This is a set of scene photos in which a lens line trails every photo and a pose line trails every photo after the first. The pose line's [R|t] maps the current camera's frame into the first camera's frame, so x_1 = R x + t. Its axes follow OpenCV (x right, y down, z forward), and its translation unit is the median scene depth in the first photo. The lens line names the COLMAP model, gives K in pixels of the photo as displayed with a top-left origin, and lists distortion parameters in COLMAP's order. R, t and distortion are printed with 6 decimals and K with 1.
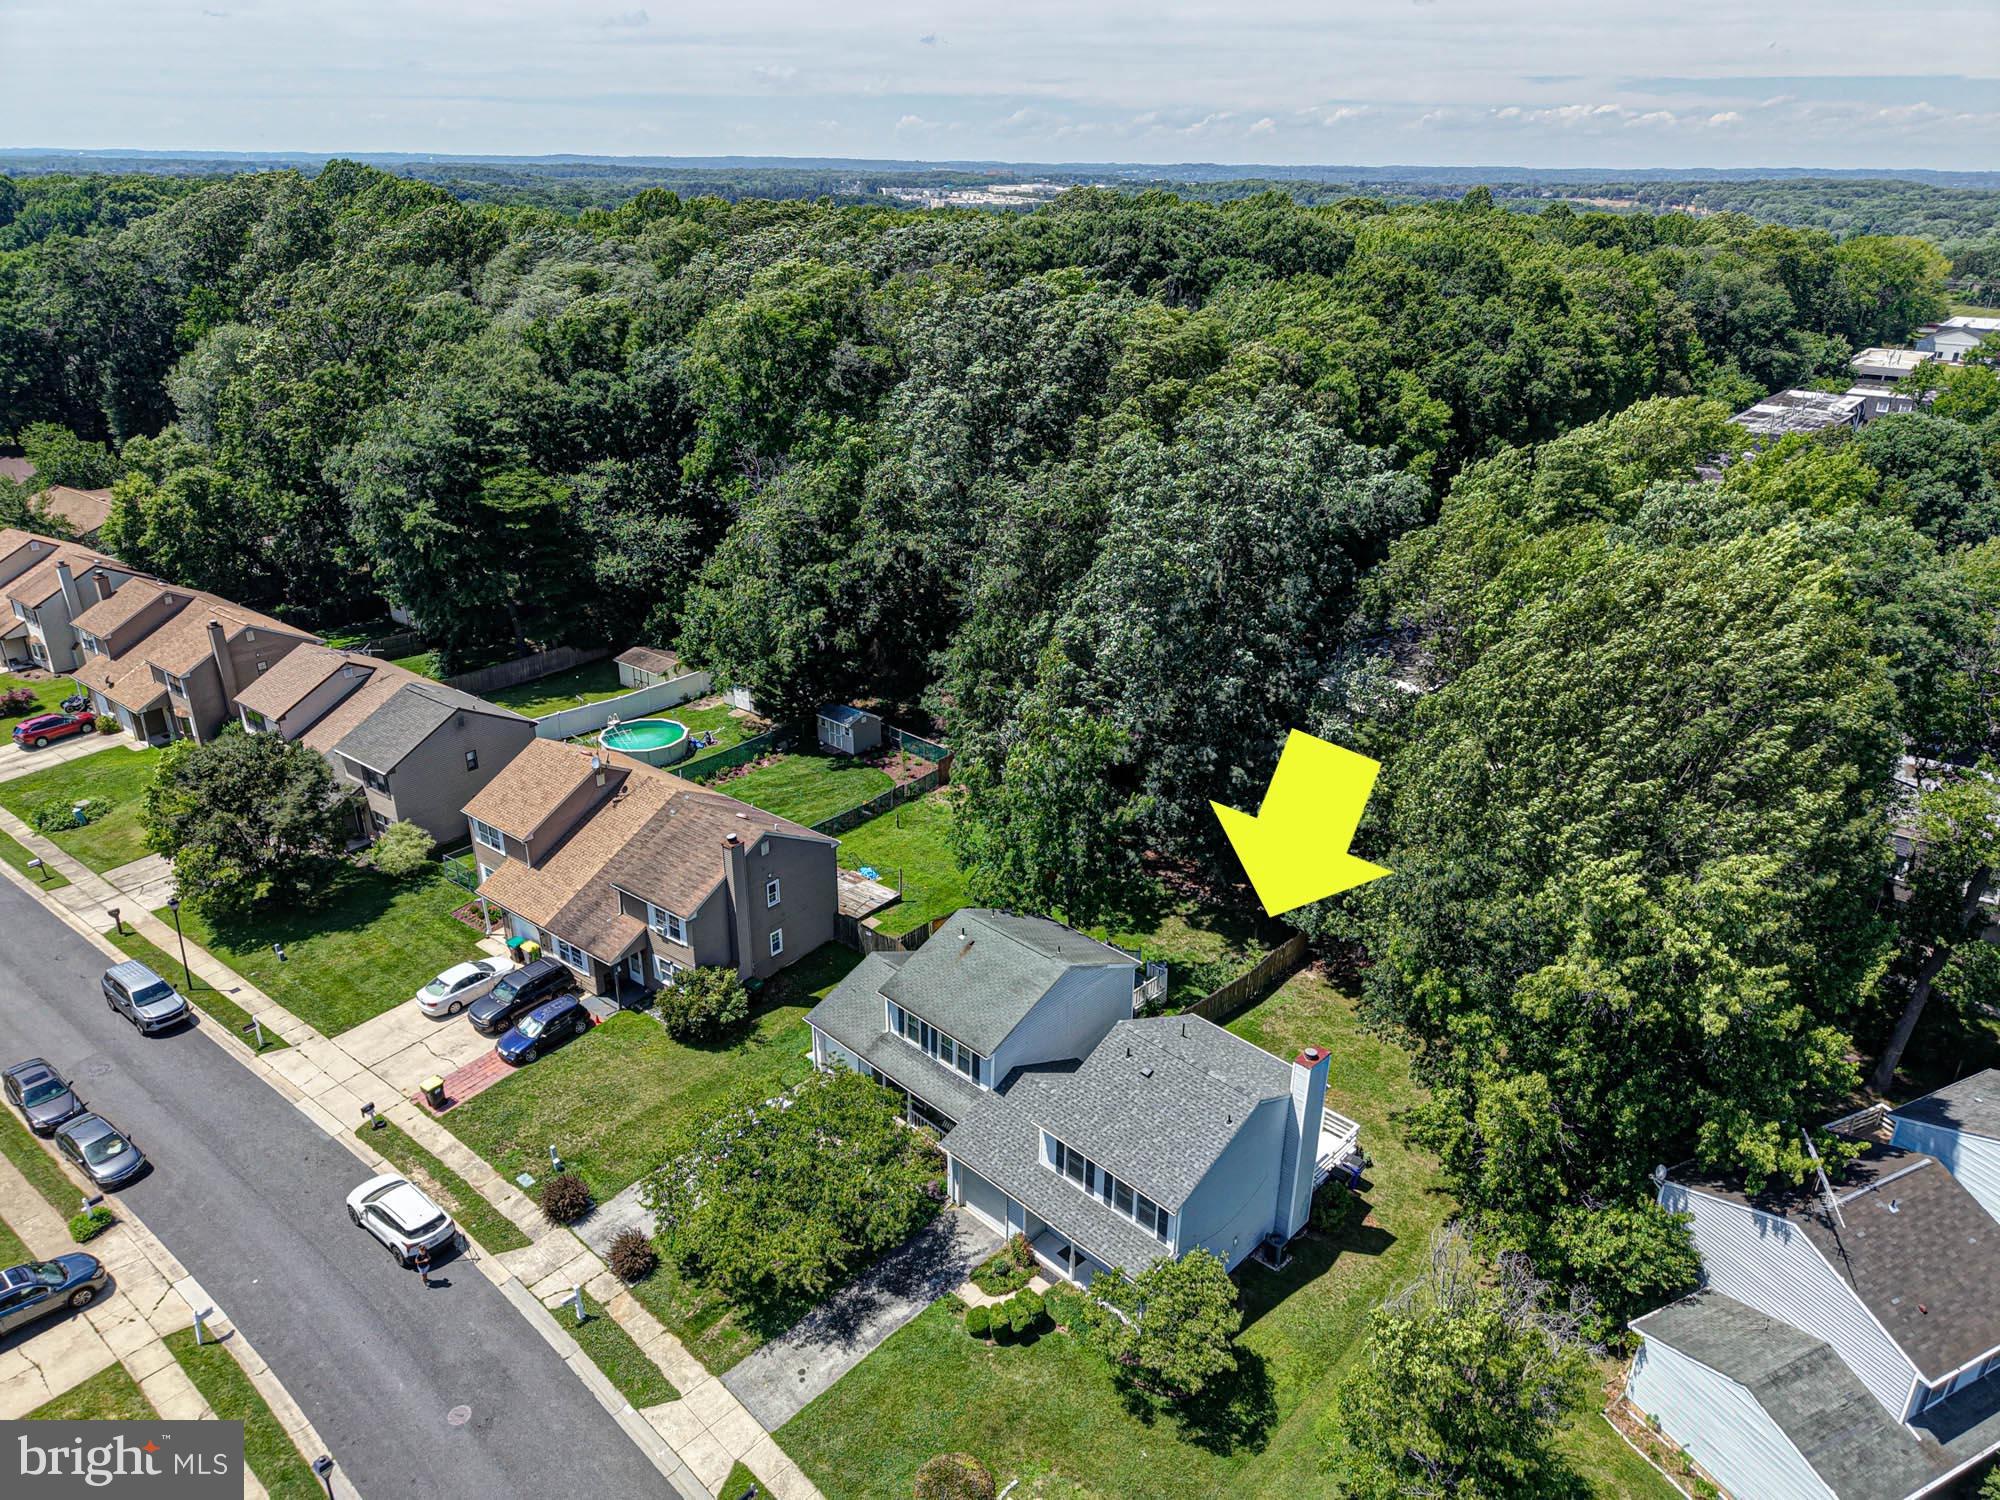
lens RADIAL K [[1329.9, 0, 1000.0], [0, 1329.9, 750.0], [0, 0, 1]] dist [0.040576, -0.037256]
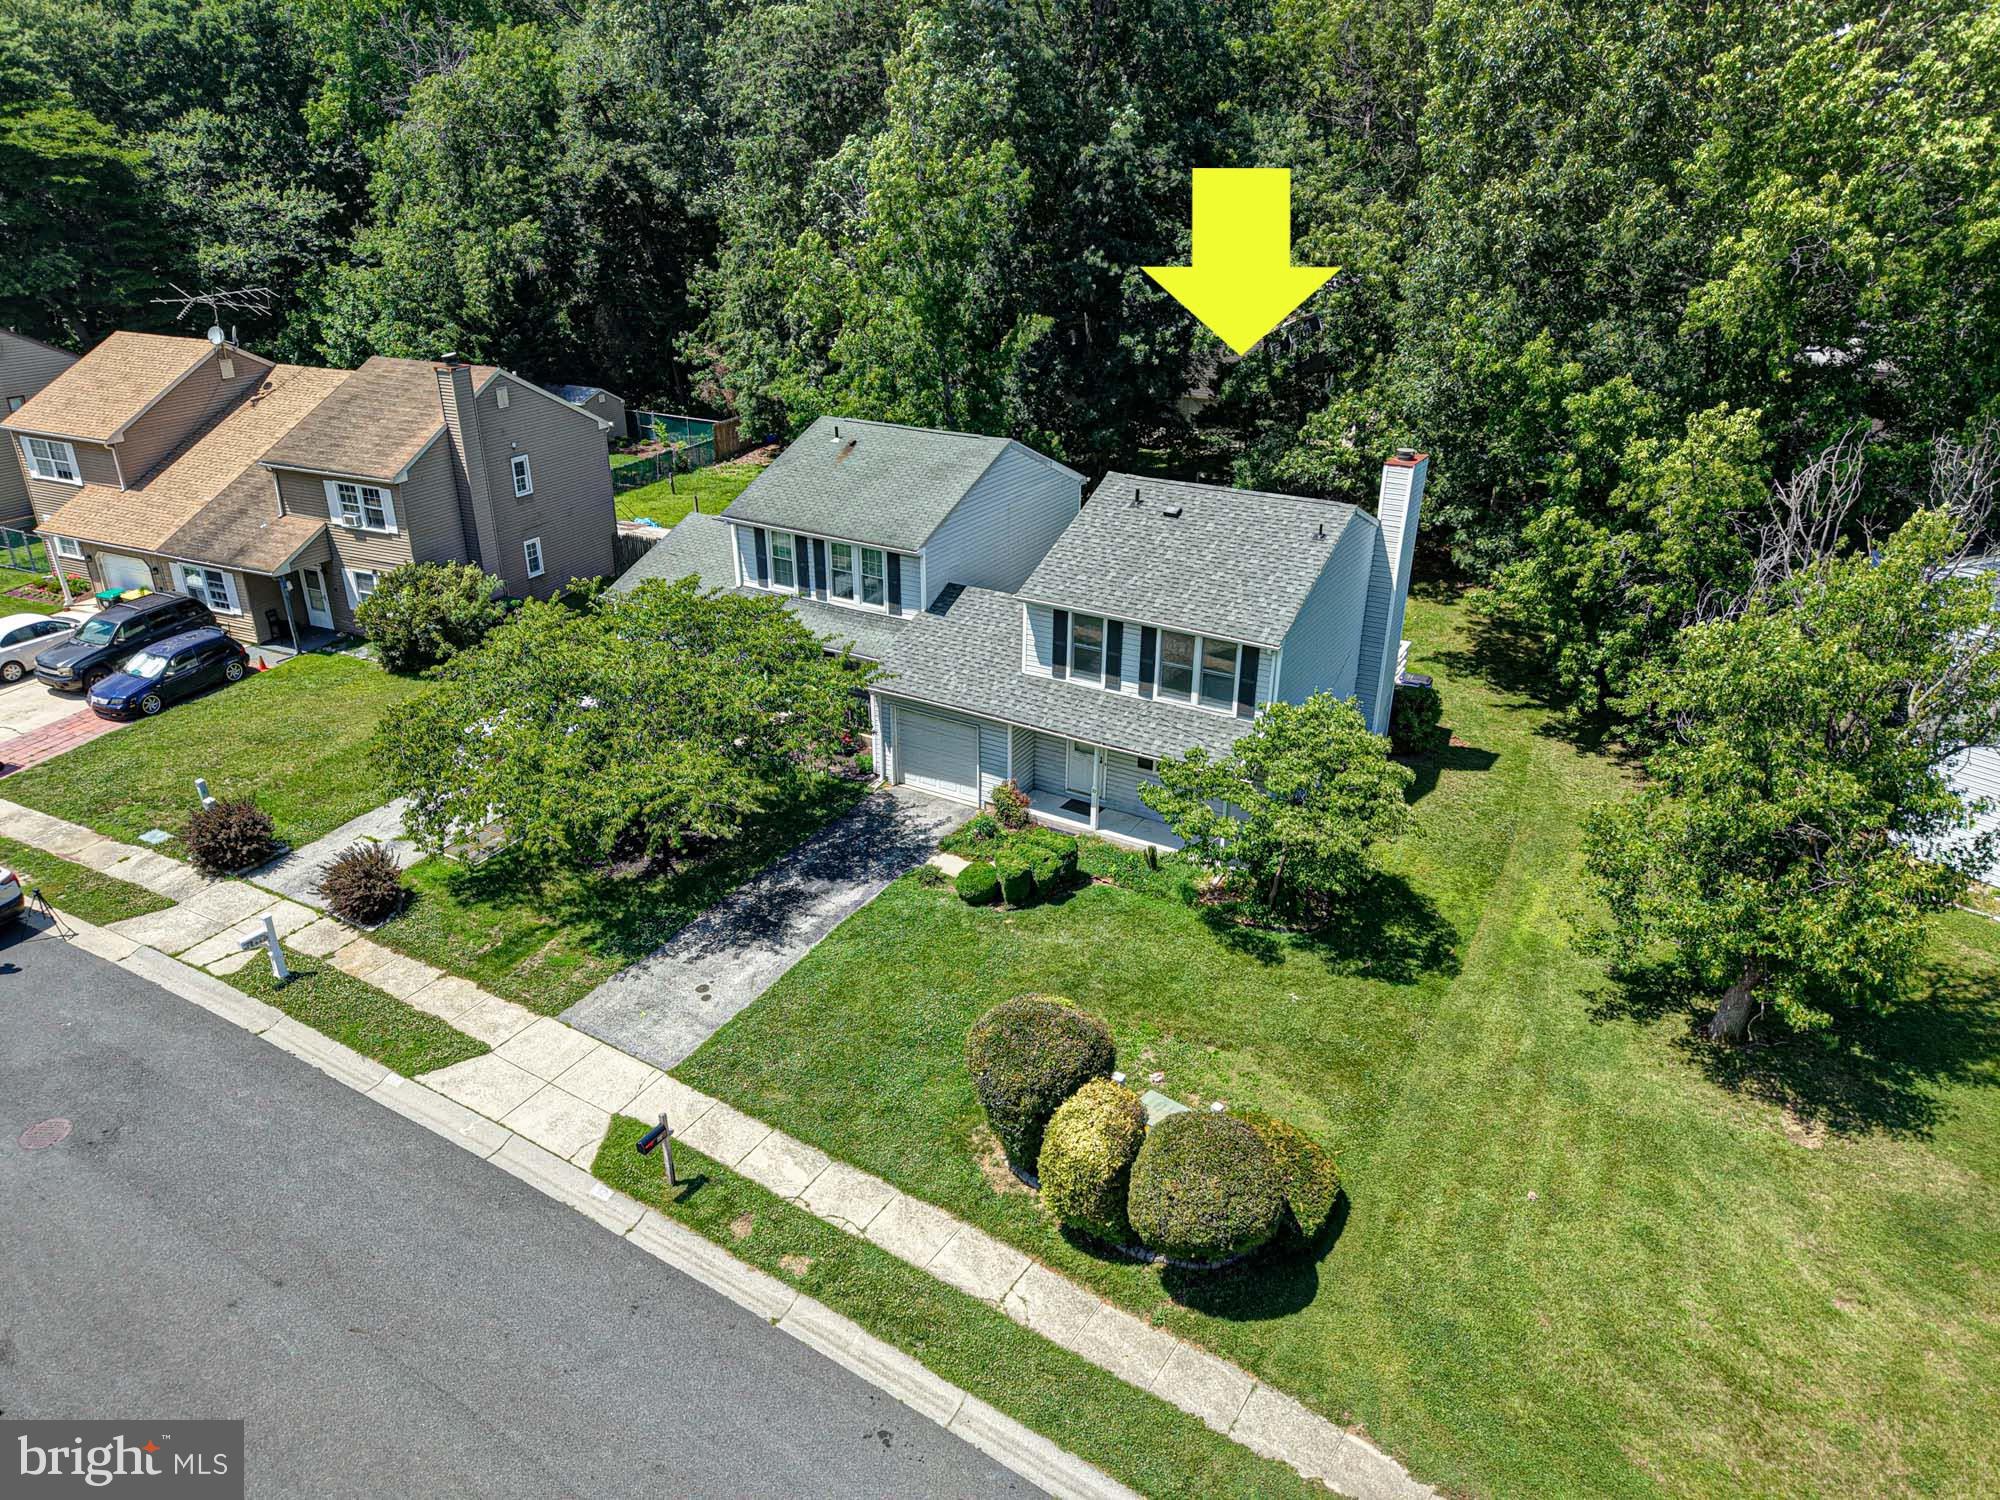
lens RADIAL K [[1329.9, 0, 1000.0], [0, 1329.9, 750.0], [0, 0, 1]] dist [0.040576, -0.037256]
pose [[0.971329, -0.102614, 0.214452, -0.119281], [0.097189, 0.994625, 0.035719, 0.309046], [-0.216965, -0.013853, 0.976081, 0.352527]]
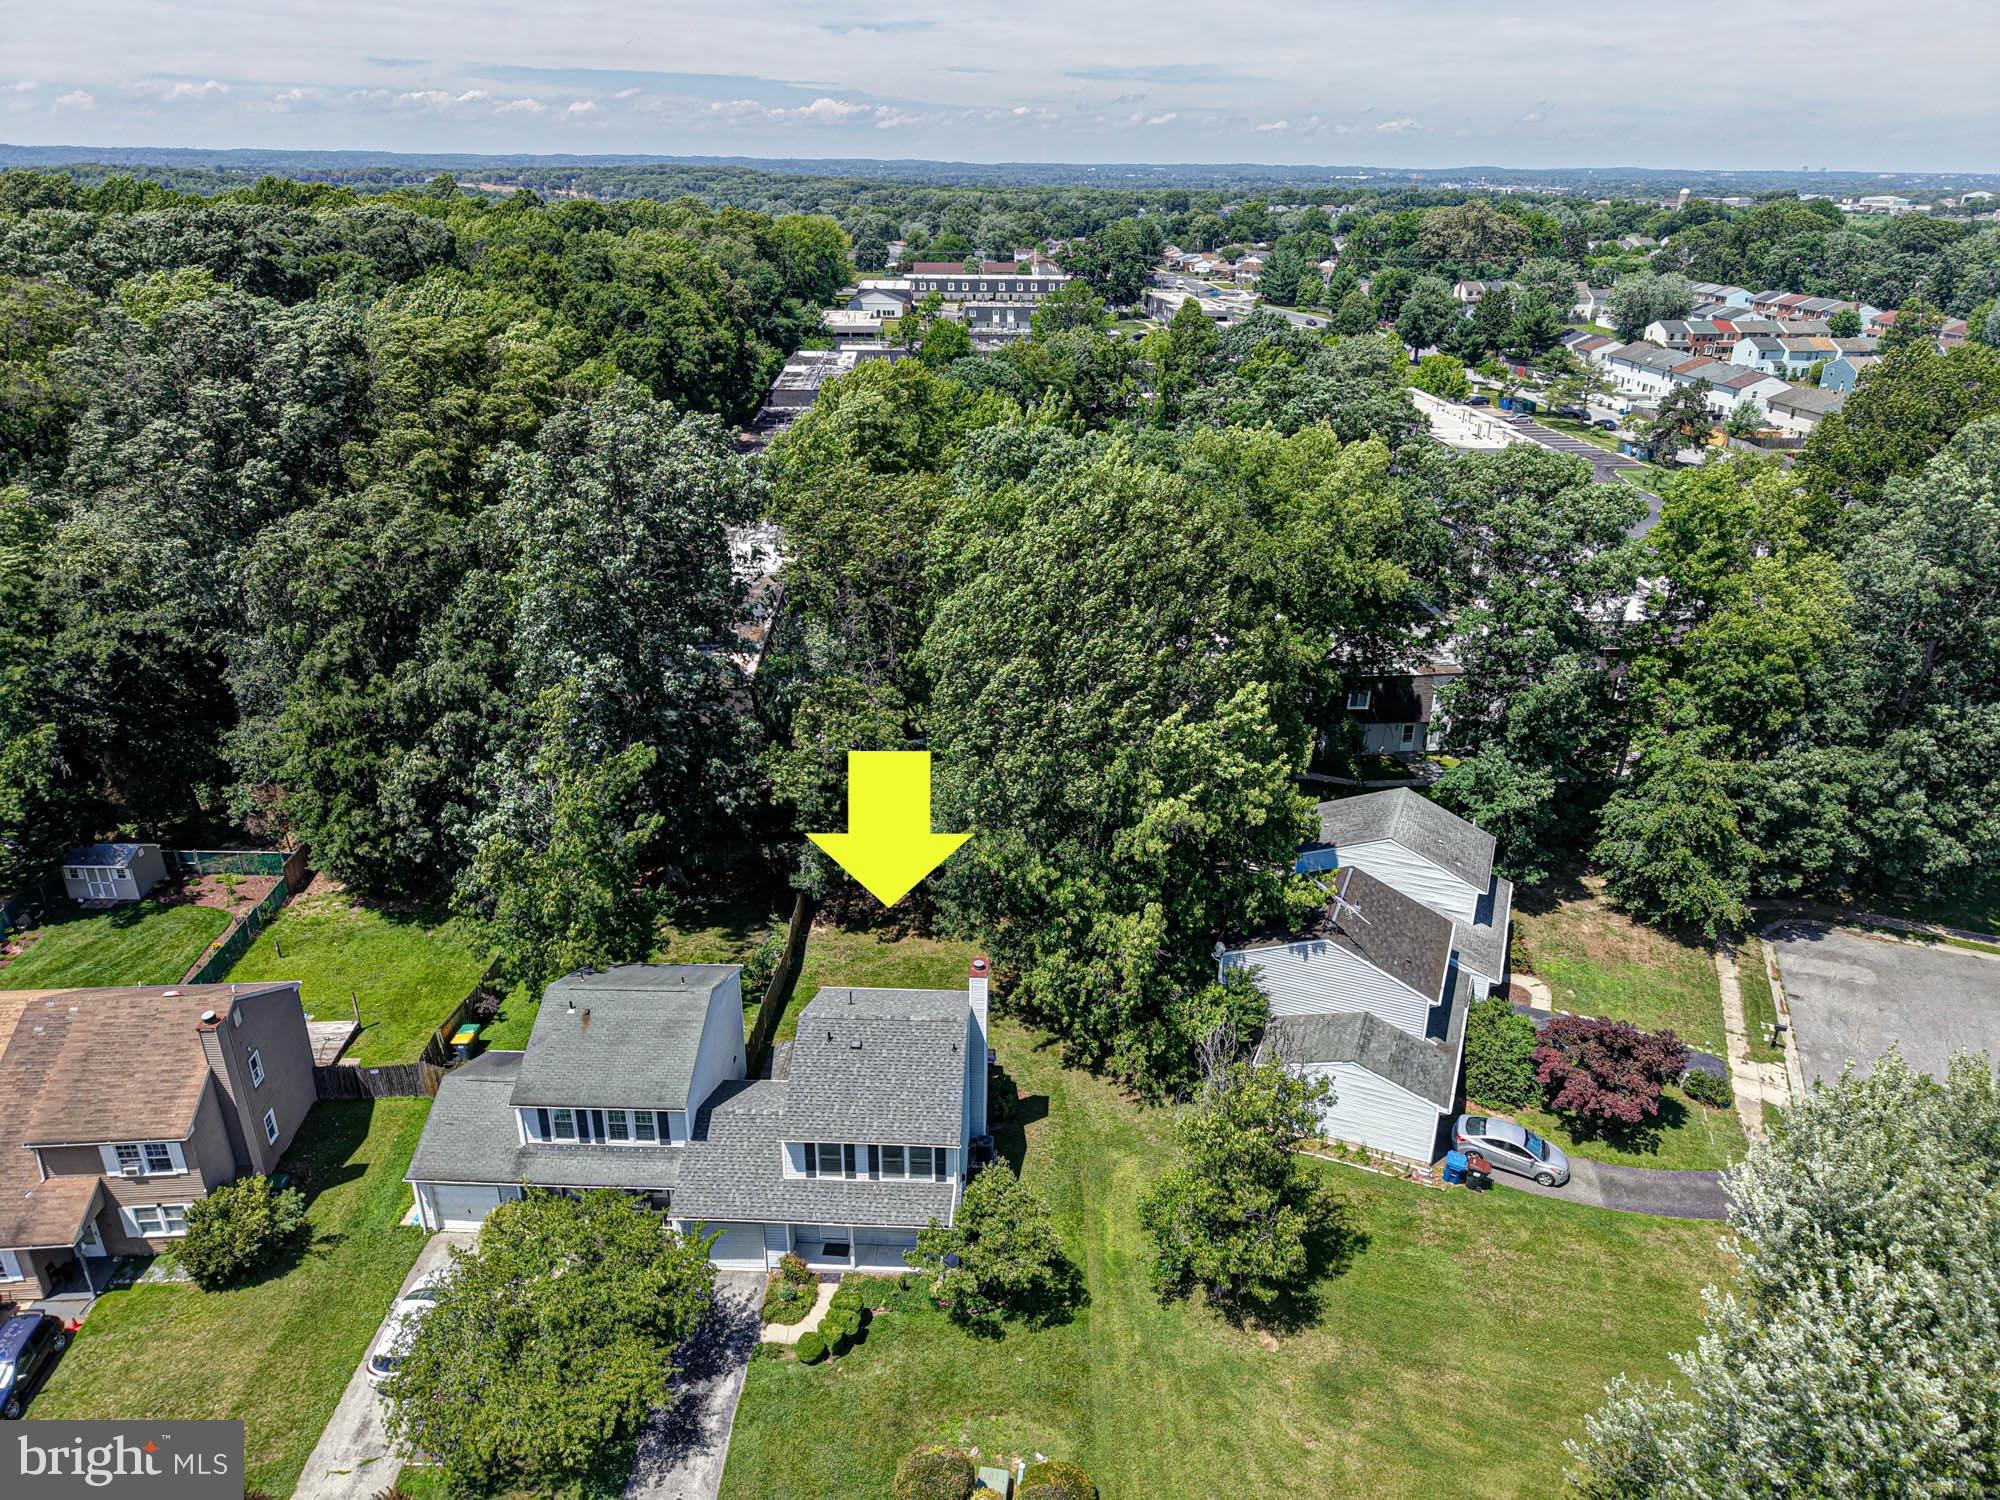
lens RADIAL K [[1329.9, 0, 1000.0], [0, 1329.9, 750.0], [0, 0, 1]] dist [0.040576, -0.037256]
pose [[0.741460, -0.271402, 0.613659, -0.354942], [0.265542, 0.958571, 0.103101, -0.049551], [-0.616217, 0.086507, 0.782811, 0.102525]]
